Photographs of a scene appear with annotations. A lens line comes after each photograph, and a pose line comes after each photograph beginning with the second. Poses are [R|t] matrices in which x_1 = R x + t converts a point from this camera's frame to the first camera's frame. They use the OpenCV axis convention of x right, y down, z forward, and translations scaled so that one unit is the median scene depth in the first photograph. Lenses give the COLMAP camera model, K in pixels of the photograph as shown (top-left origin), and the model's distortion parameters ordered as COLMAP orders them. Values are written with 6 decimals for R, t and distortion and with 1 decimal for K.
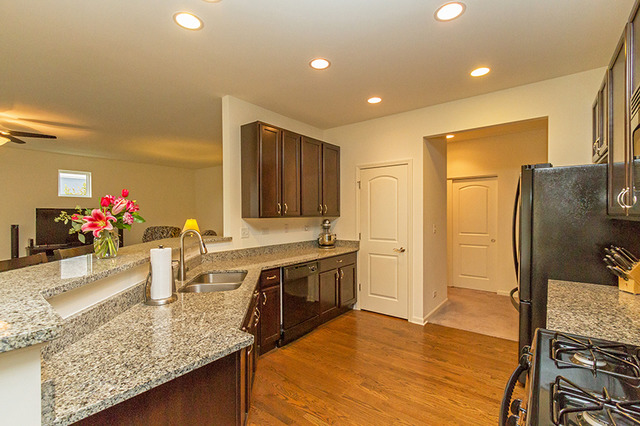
lens RADIAL K [[289.9, 0, 319.9], [0, 289.9, 215.5], [0, 0, 1]] dist [0.002942, -0.000249]
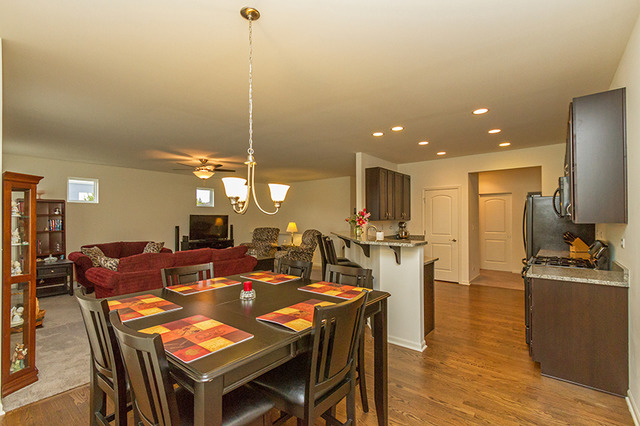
lens RADIAL K [[289.9, 0, 319.9], [0, 289.9, 215.5], [0, 0, 1]] dist [0.002942, -0.000249]
pose [[0.999774, -0.001007, -0.021224, -0.408247], [0.000649, 0.999858, -0.016856, 0.004683], [0.021238, 0.016839, 0.999633, -0.609286]]
